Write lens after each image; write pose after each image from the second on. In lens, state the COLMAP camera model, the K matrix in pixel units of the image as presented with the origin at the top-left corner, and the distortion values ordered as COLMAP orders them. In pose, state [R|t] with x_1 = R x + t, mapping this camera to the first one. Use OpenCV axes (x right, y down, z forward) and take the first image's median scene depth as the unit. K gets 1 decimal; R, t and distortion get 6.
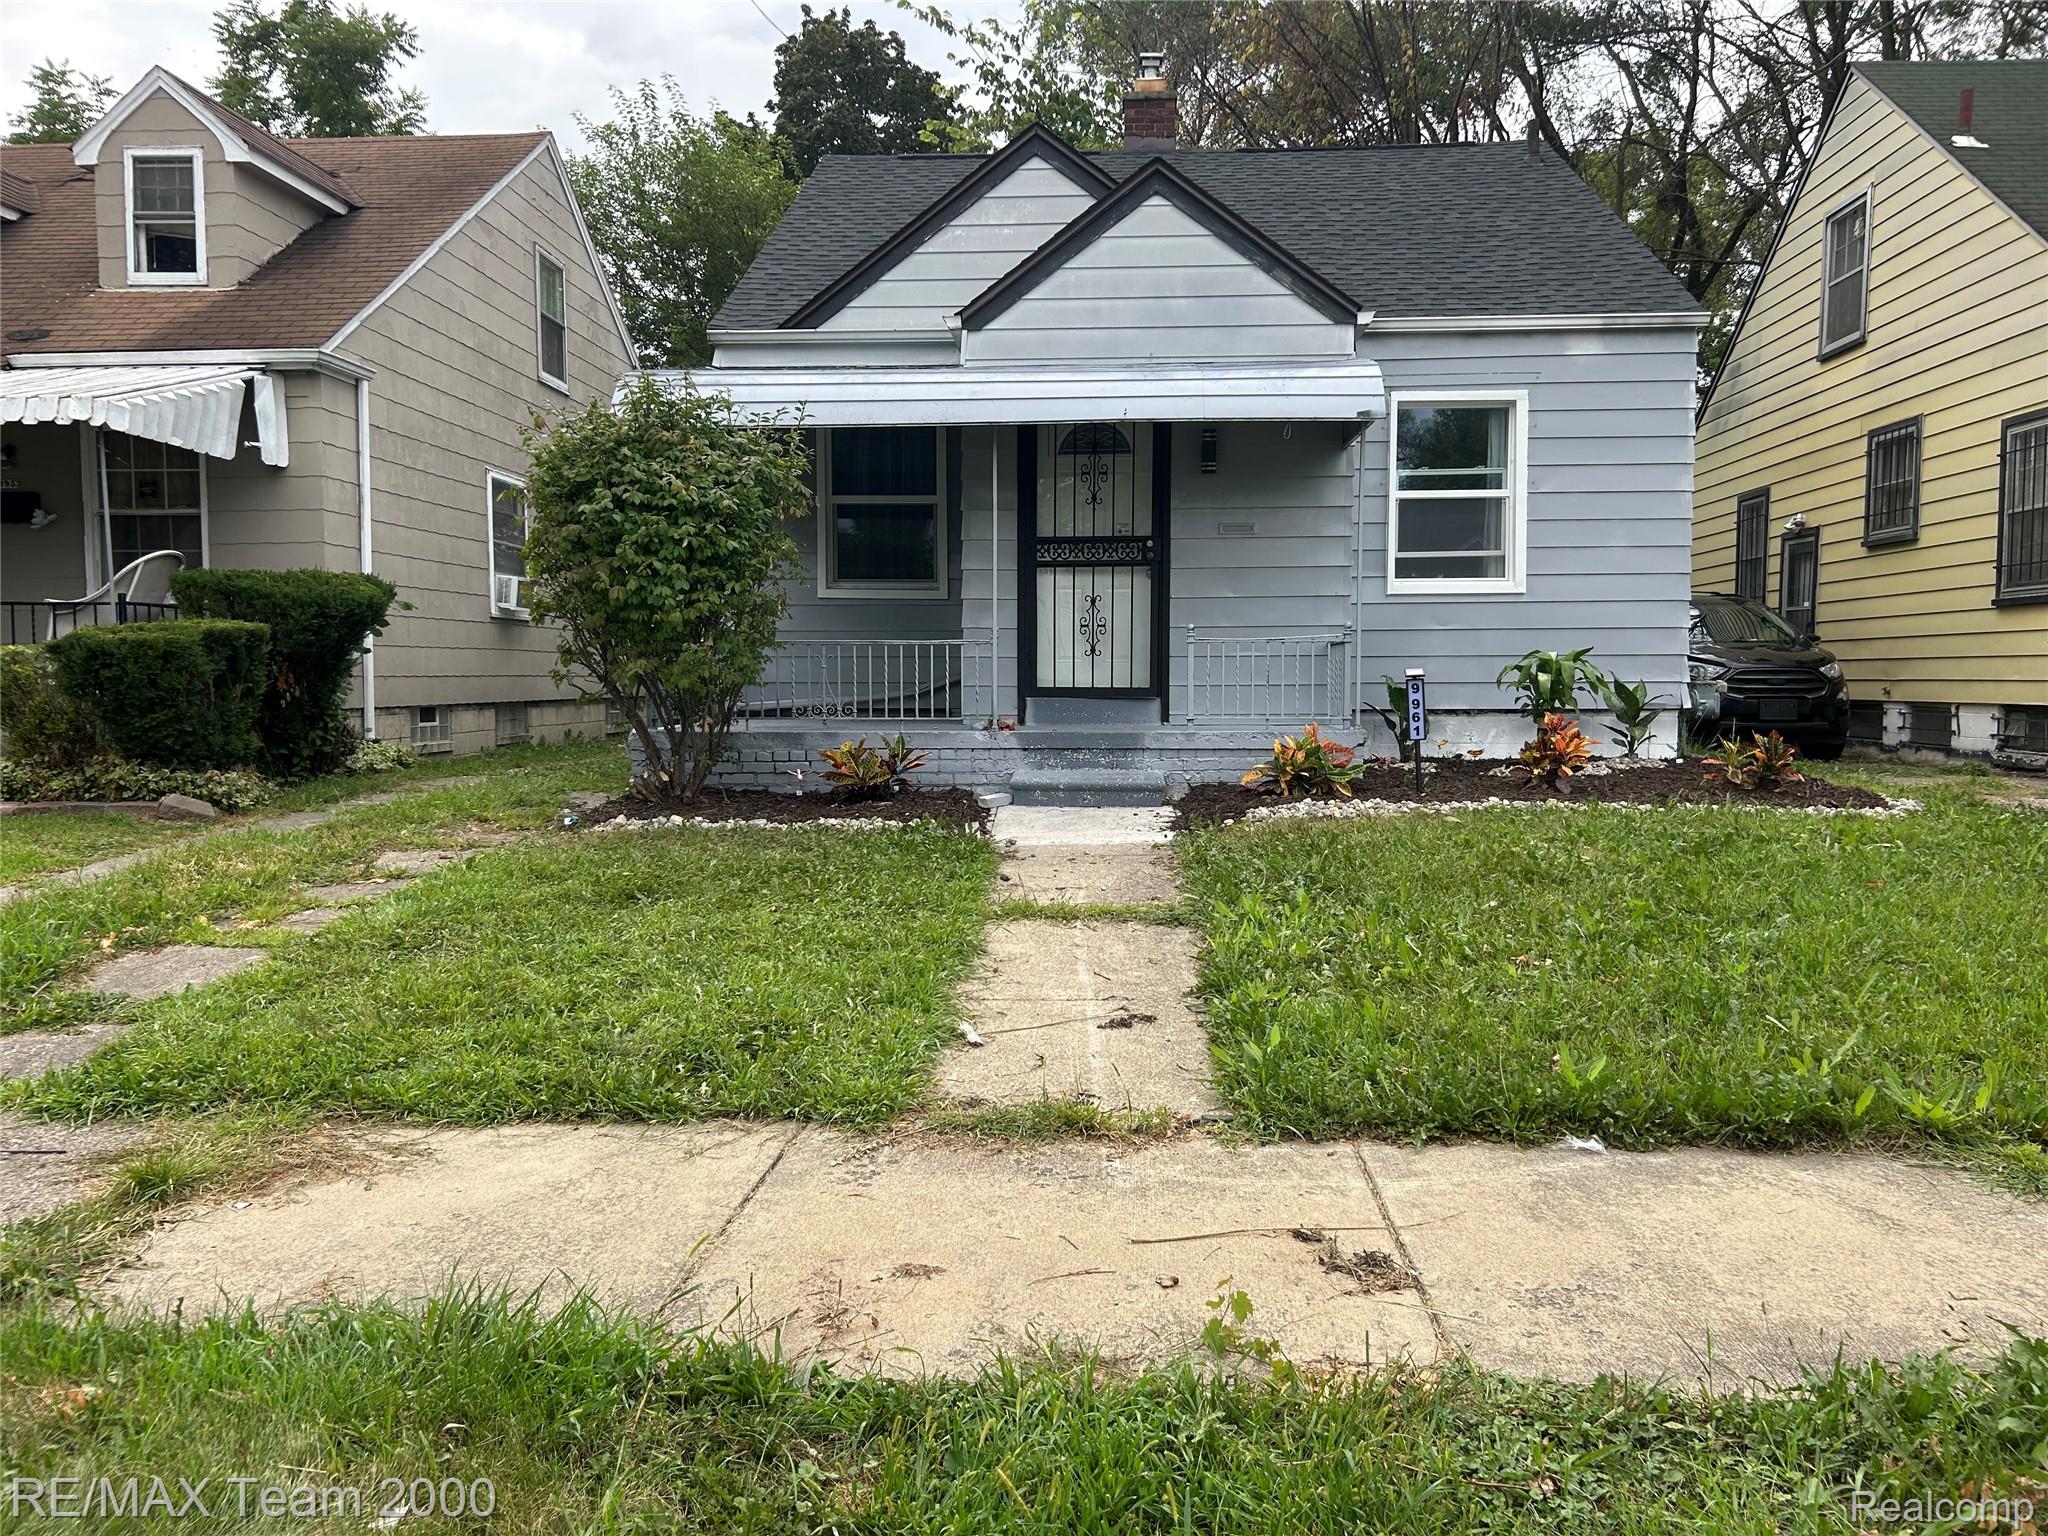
lens RADIAL K [[1552.1, 0, 1009.0], [0, 1552.1, 774.0], [0, 0, 1]] dist [0.126975, -0.187547]
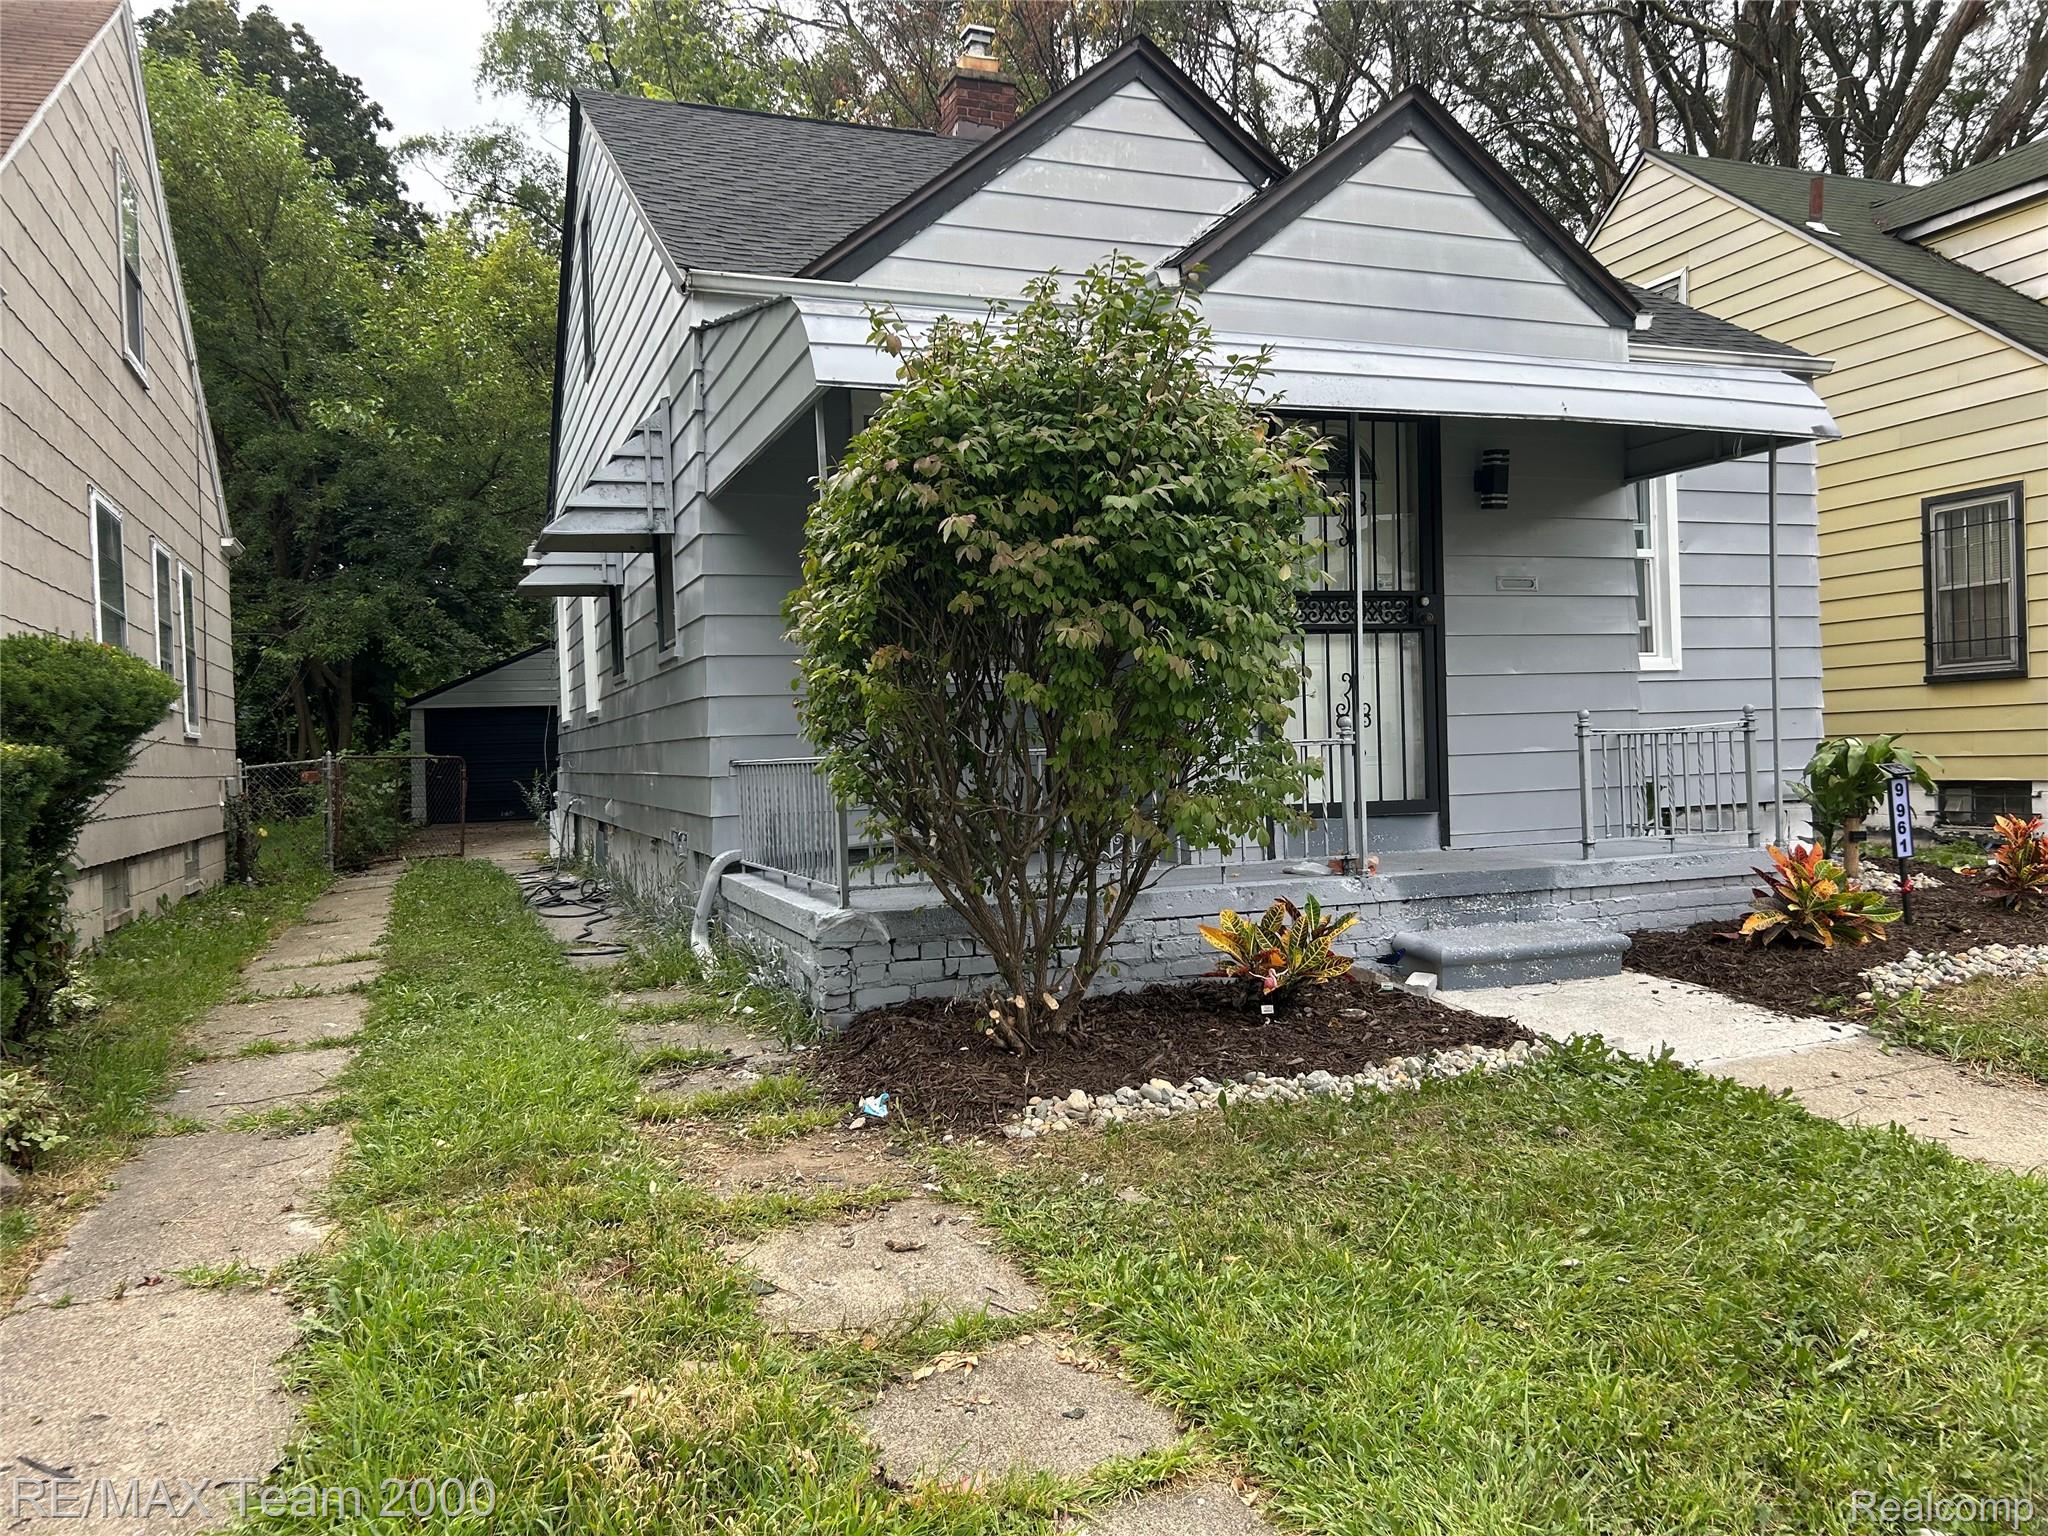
lens RADIAL K [[1556.3, 0, 1035.2], [0, 1556.3, 764.7], [0, 0, 1]] dist [0.082160, -0.117695]
pose [[0.902729, -0.031421, 0.429062, -0.380915], [0.058345, 0.997057, -0.049739, -0.045687], [-0.426236, 0.069934, 0.901905, 0.417643]]
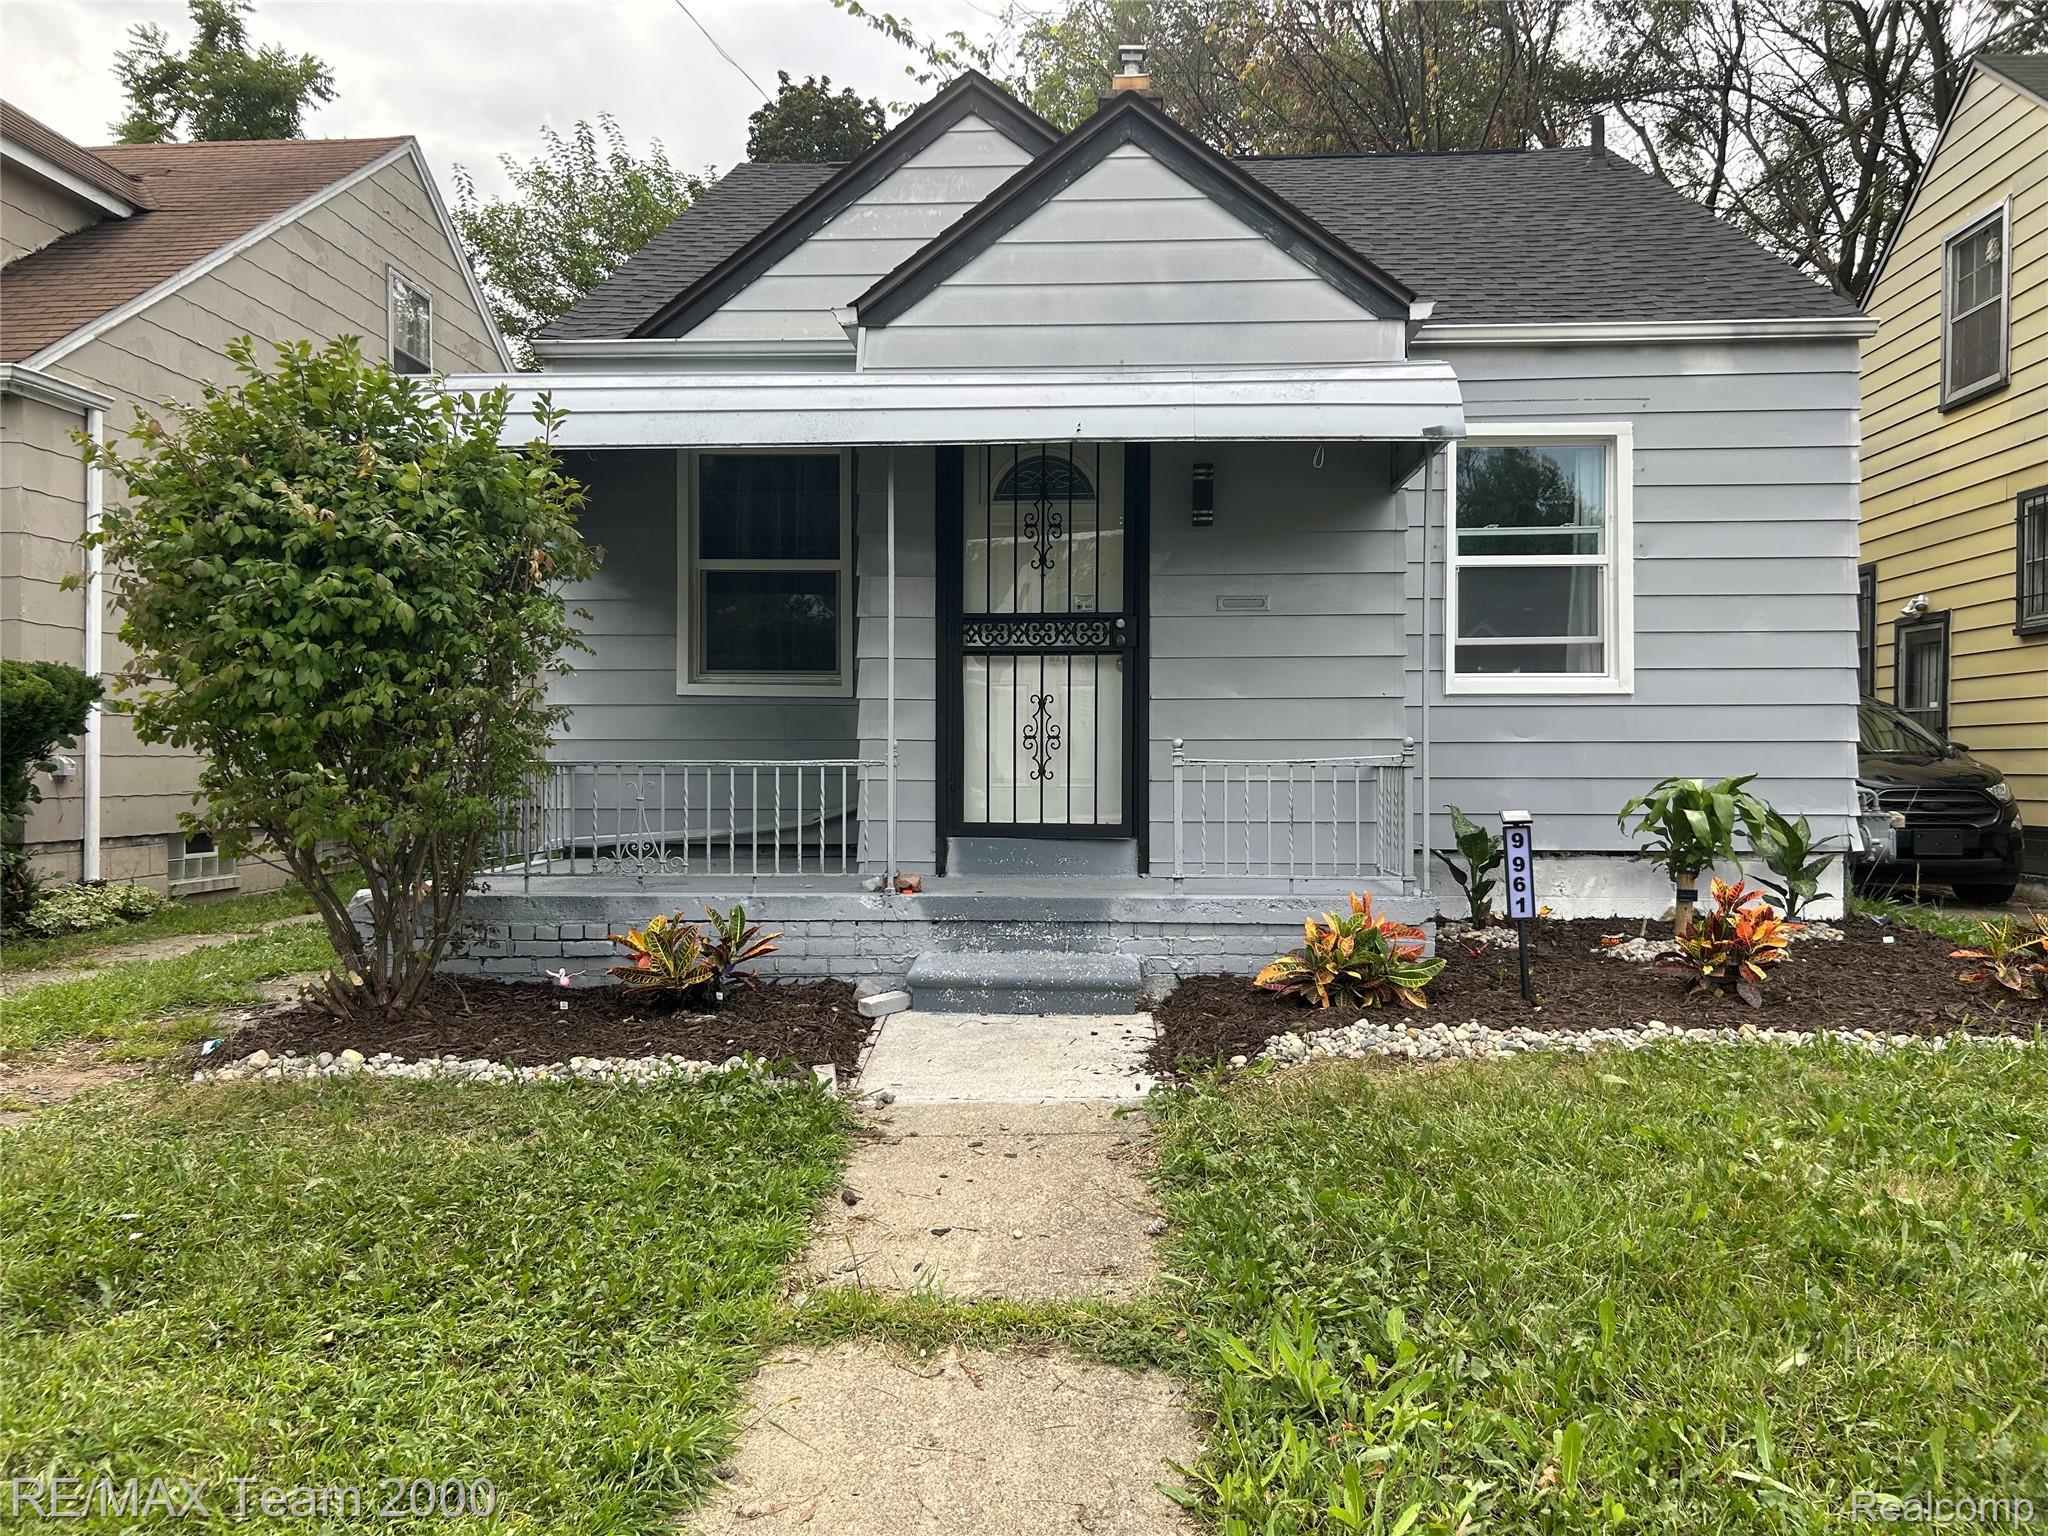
lens RADIAL K [[1539.8, 0, 1024.0], [0, 1539.8, 768.0], [0, 0, 1]] dist [0.128001, -0.163977]
pose [[0.999946, 0.002607, 0.010086, 0.038532], [-0.002010, 0.998270, -0.058763, -0.039627], [-0.010222, 0.058740, 0.998221, 0.295427]]
